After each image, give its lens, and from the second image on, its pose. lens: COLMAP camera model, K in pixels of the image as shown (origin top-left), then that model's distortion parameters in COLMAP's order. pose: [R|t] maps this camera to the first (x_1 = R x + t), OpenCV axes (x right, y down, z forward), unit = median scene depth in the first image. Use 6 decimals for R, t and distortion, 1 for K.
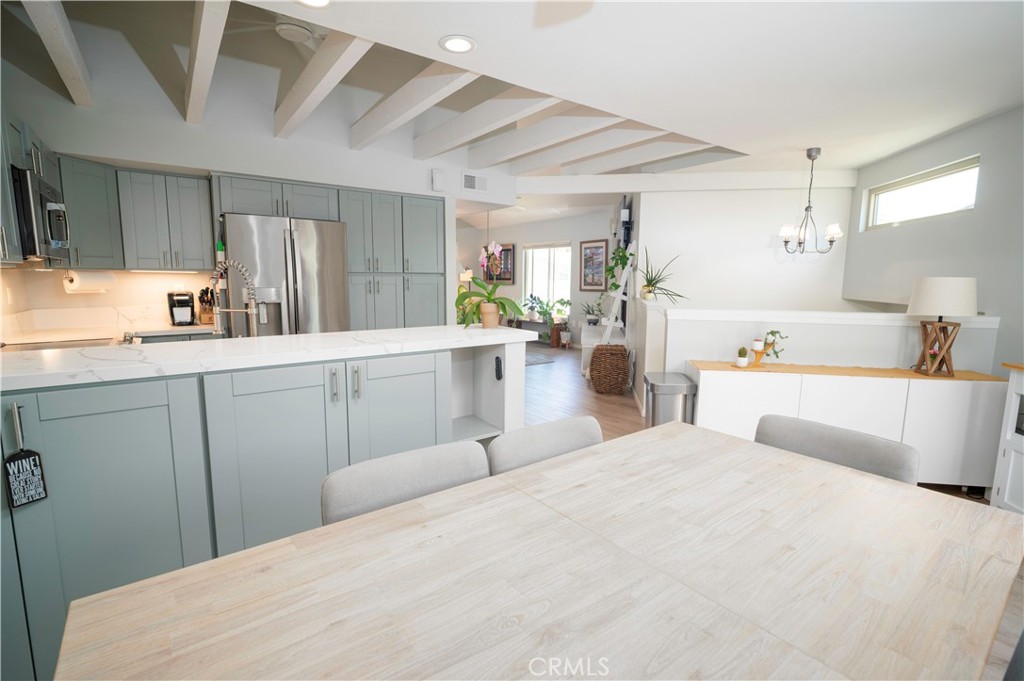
lens RADIAL K [[473.8, 0, 514.0], [0, 473.8, 338.7], [0, 0, 1]] dist [-0.009955, -0.000699]
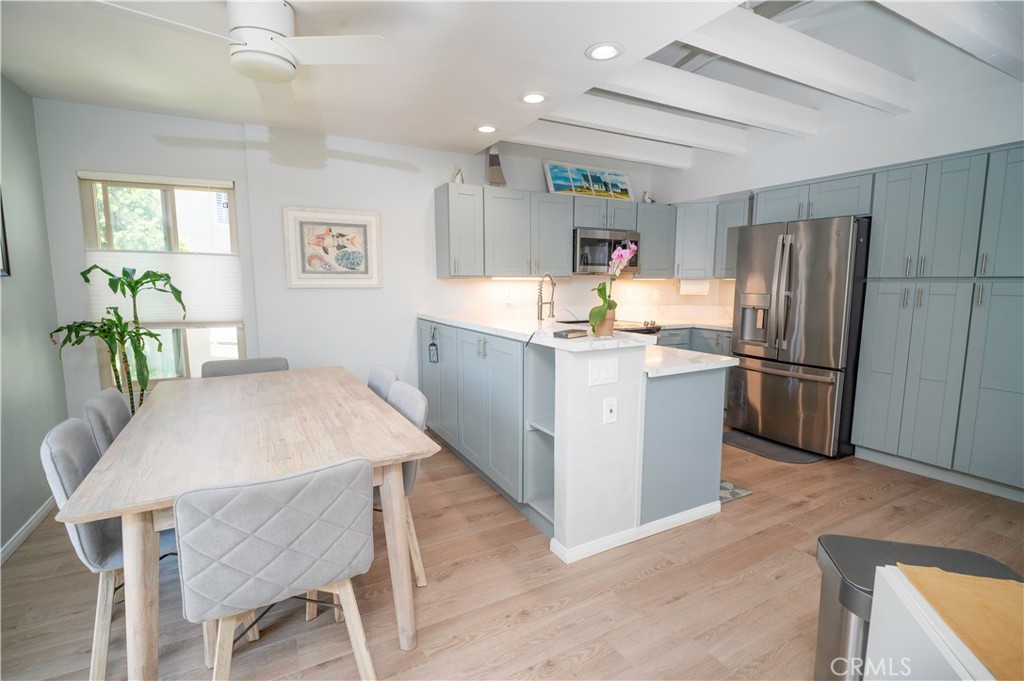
lens RADIAL K [[473.8, 0, 514.0], [0, 473.8, 338.7], [0, 0, 1]] dist [-0.009955, -0.000699]
pose [[-0.135876, 0.110024, -0.984598, 0.729753], [-0.130145, 0.983220, 0.127830, -0.093639], [0.982141, 0.145509, -0.119277, 0.768061]]
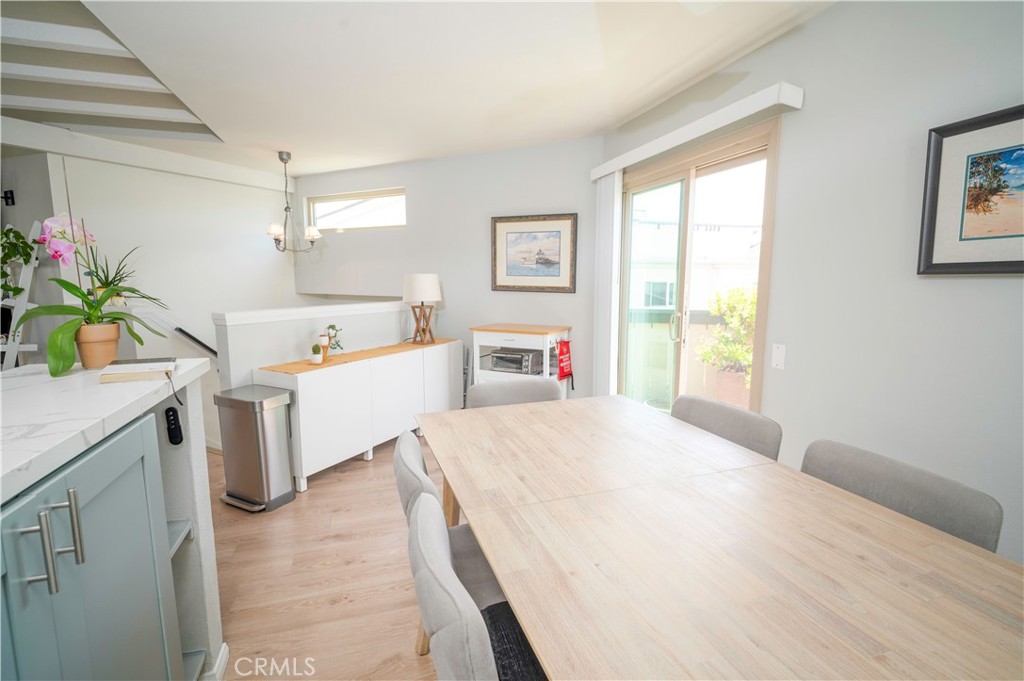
lens RADIAL K [[473.8, 0, 514.0], [0, 473.8, 338.7], [0, 0, 1]] dist [-0.009955, -0.000699]
pose [[0.312155, -0.131774, 0.940848, -0.346775], [0.123896, 0.987523, 0.097205, -0.040775], [-0.941918, 0.086225, 0.324587, 0.282971]]
